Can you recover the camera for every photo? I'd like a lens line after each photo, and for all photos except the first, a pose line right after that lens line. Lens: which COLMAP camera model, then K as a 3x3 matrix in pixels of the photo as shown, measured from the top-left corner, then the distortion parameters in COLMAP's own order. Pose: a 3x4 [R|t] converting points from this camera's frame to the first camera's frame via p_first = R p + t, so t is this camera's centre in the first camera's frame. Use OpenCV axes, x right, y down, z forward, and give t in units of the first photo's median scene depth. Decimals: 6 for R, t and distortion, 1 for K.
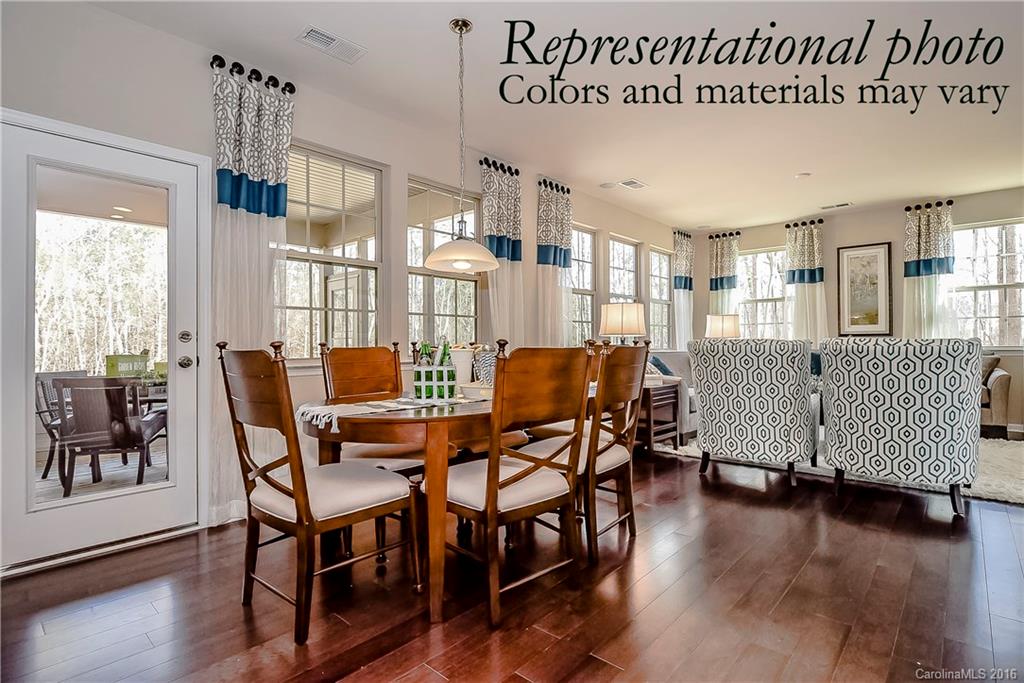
lens RADIAL K [[499.3, 0, 520.5], [0, 499.3, 341.1], [0, 0, 1]] dist [0.000281, -0.000120]
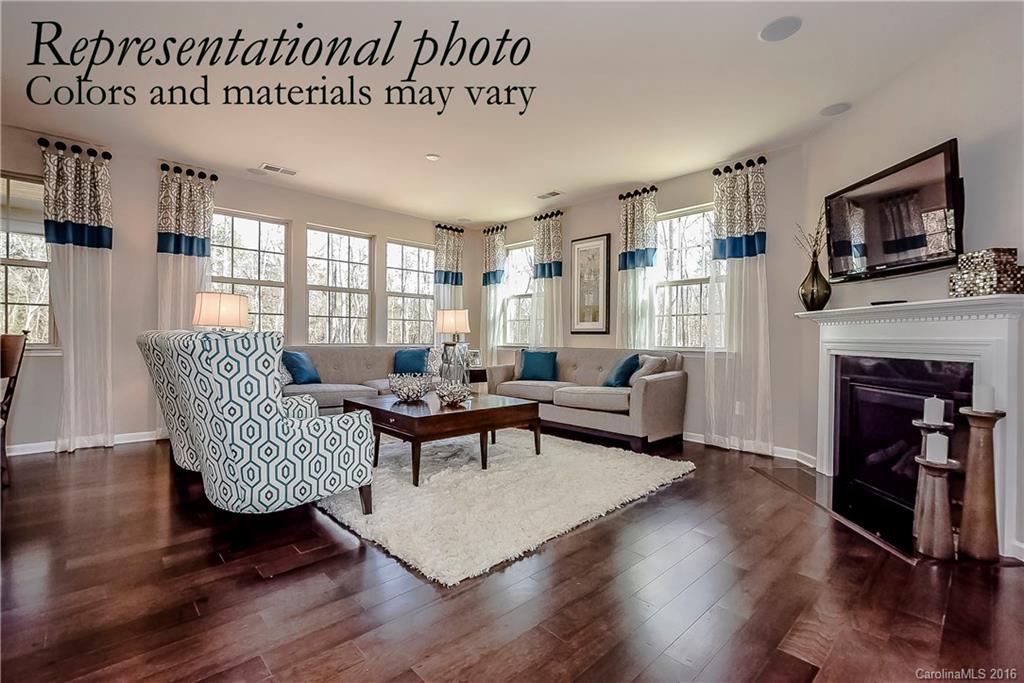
lens RADIAL K [[442.6, 0, 525.5], [0, 442.6, 343.1], [0, 0, 1]] dist [0.000713, -0.003831]
pose [[0.996665, 0.019095, -0.079333, 0.671391], [-0.017767, 0.999691, 0.017406, -0.005055], [0.079641, -0.015939, 0.996696, 0.163221]]
